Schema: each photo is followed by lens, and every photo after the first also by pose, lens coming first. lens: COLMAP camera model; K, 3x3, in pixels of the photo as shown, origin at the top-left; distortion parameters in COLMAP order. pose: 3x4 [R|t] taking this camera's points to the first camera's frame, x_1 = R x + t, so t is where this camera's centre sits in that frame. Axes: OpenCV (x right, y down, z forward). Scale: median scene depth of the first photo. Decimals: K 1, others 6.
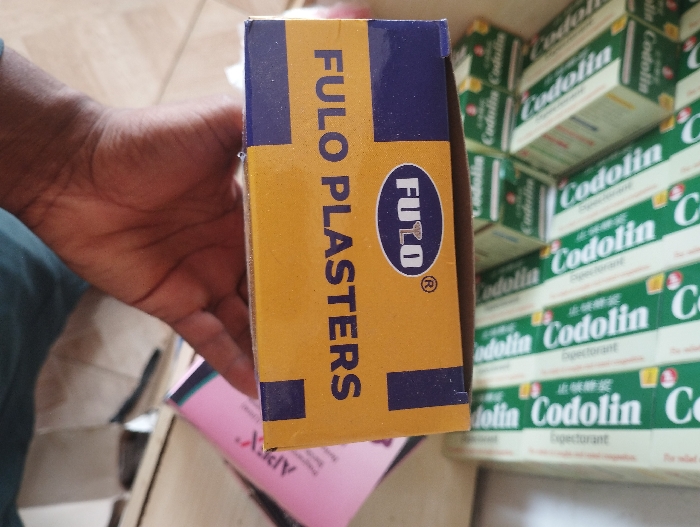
lens RADIAL K [[595.2, 0, 353.8], [0, 595.2, 260.8], [0, 0, 1]] dist [0.084837, -0.151759]
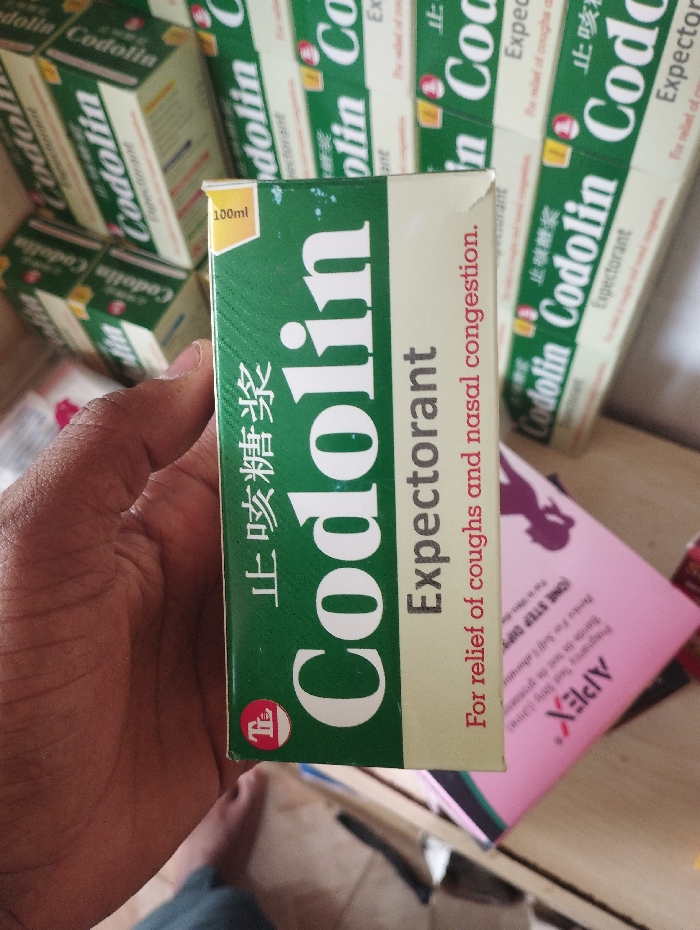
lens RADIAL K [[790.8, 0, 348.9], [0, 790.8, 462.0], [0, 0, 1]] dist [0.084837, -0.151759]
pose [[0.210625, -0.973388, 0.090297, -0.003654], [0.971611, 0.218628, 0.090410, -0.040830], [-0.107745, 0.068691, 0.991803, 0.083263]]
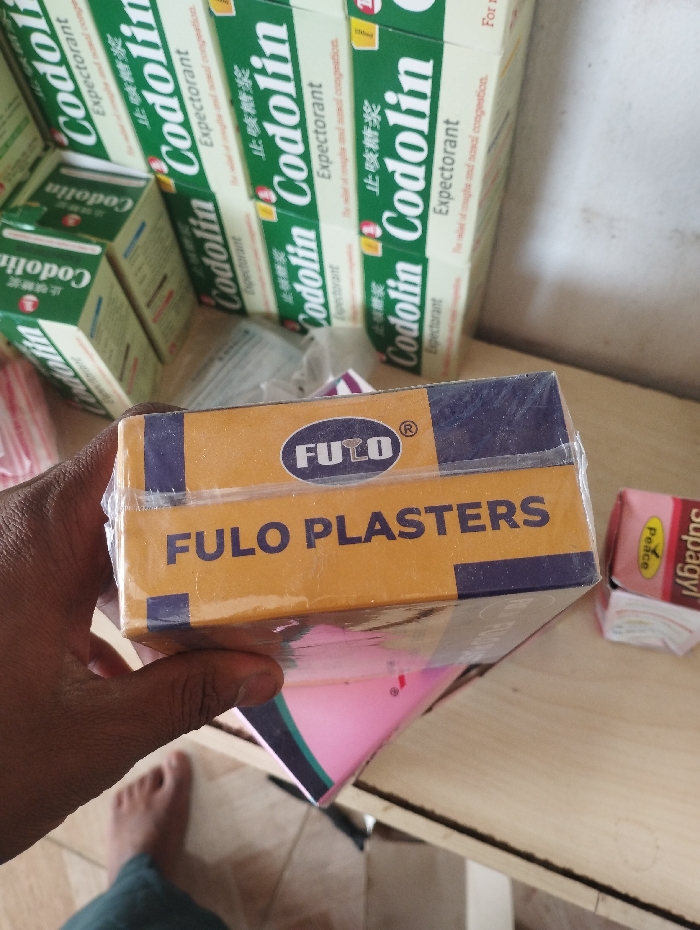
lens RADIAL K [[790.8, 0, 346.5], [0, 790.8, 462.1], [0, 0, 1]] dist [0.084837, -0.151759]
pose [[0.105216, -0.993183, 0.050166, 0.001098], [0.976395, 0.112743, 0.184236, 0.055318], [-0.188635, 0.029597, 0.981601, 0.150033]]
